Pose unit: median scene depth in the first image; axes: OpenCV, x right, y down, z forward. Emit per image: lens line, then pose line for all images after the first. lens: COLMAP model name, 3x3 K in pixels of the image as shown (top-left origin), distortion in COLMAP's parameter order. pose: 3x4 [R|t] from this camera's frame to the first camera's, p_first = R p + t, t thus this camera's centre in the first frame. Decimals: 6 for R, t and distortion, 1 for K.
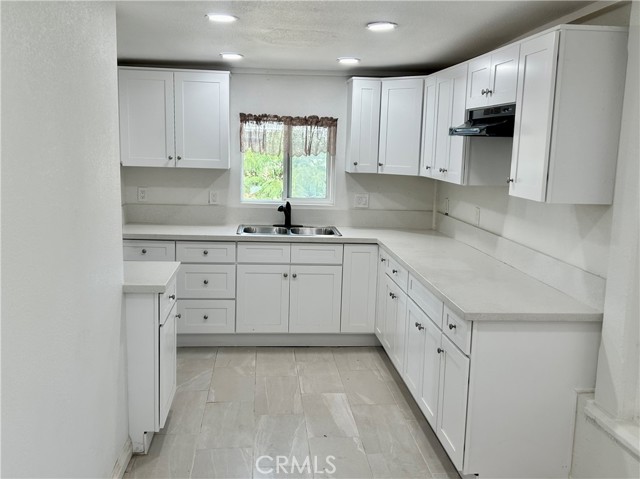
lens RADIAL K [[634.2, 0, 320.0], [0, 634.2, 239.5], [0, 0, 1]] dist [0.161647, -0.002233]
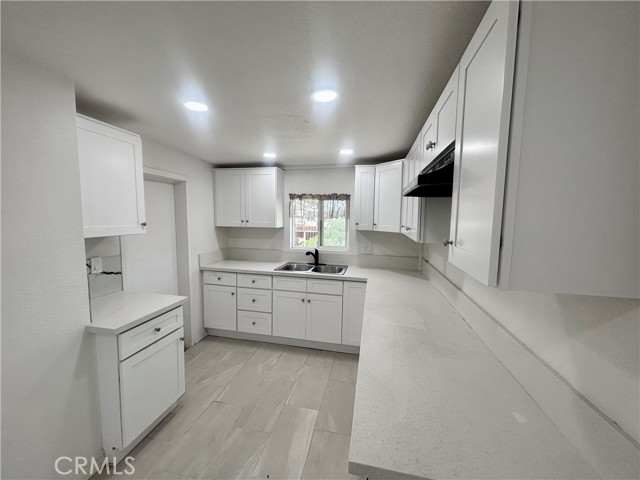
lens RADIAL K [[262.1, 0, 316.6], [0, 262.1, 238.6], [0, 0, 1]] dist [-0.000068, 0.000031]
pose [[0.952010, 0.012194, -0.305823, 0.151650], [-0.033613, 0.997327, -0.064870, -0.044773], [0.304215, 0.072037, 0.949876, 0.414457]]
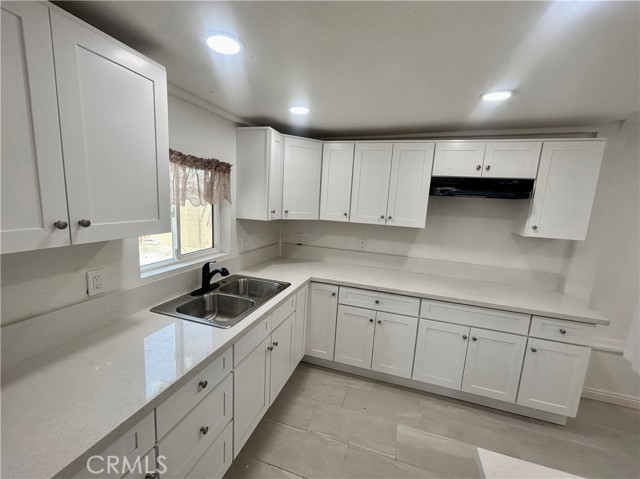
lens RADIAL K [[262.1, 0, 316.6], [0, 262.1, 238.1], [0, 0, 1]] dist [-0.000068, 0.000031]
pose [[0.389076, -0.144647, 0.909779, -0.317604], [0.097697, 0.988505, 0.115383, -0.120231], [-0.916010, 0.043990, 0.398735, 0.769393]]
